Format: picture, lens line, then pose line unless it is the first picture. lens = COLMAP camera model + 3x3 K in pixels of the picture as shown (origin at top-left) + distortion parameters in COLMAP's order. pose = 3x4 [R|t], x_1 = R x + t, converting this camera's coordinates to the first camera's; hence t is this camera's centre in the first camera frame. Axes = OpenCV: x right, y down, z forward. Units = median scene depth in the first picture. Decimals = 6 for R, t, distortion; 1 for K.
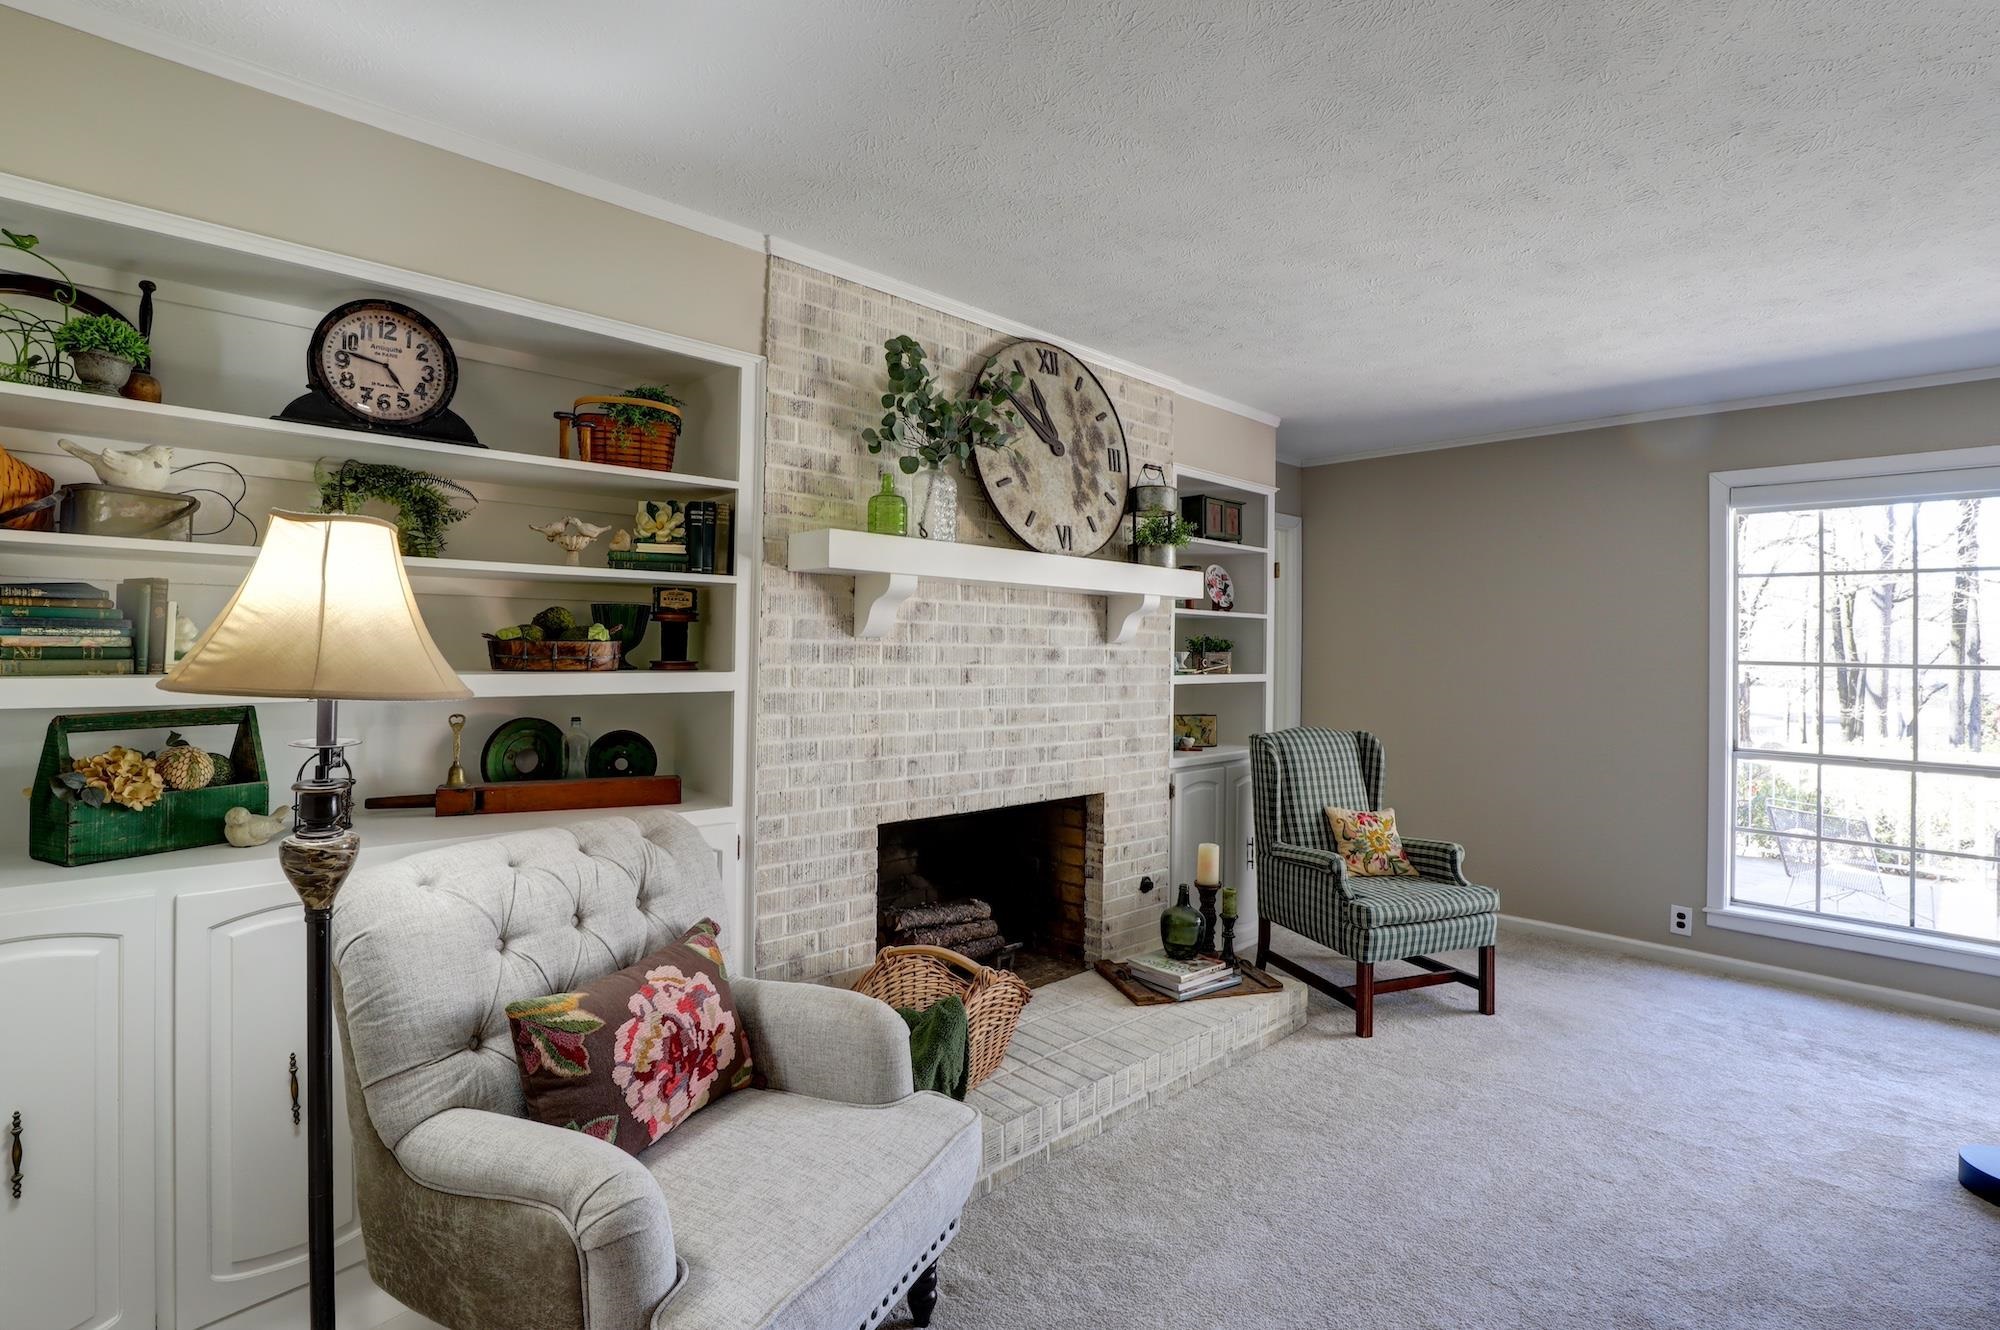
lens RADIAL K [[915.3, 0, 1002.3], [0, 915.3, 644.3], [0, 0, 1]] dist [-0.018916, -0.000207]
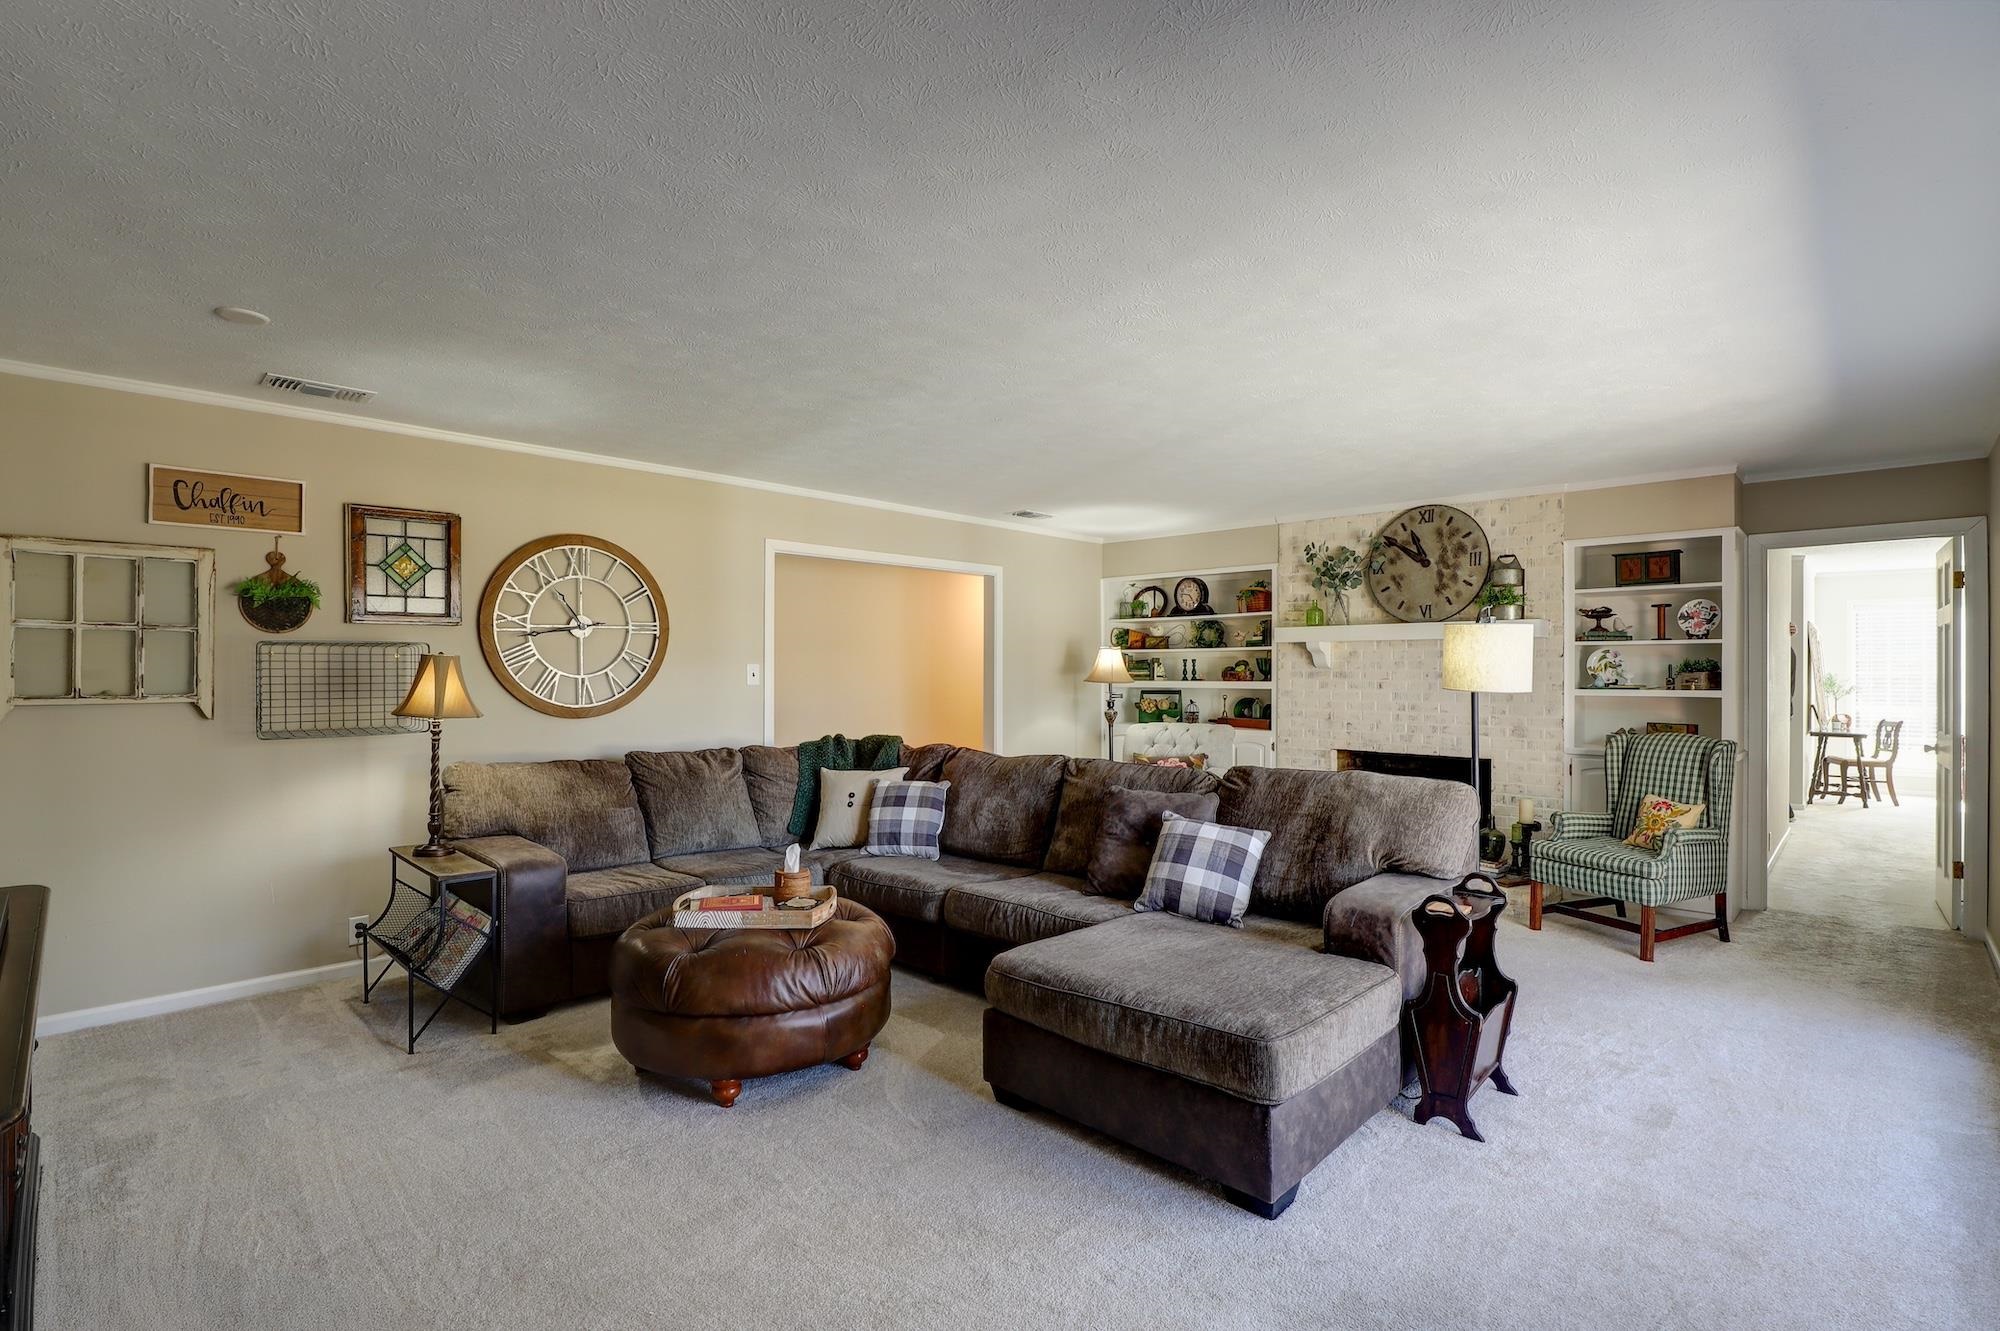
lens RADIAL K [[915.3, 0, 999.4], [0, 915.3, 672.3], [0, 0, 1]] dist [-0.018916, -0.000207]
pose [[0.040534, -0.011194, -0.999115, 1.902300], [0.006933, 0.999916, -0.010922, 0.020609], [0.999154, -0.006484, 0.040608, 0.063388]]
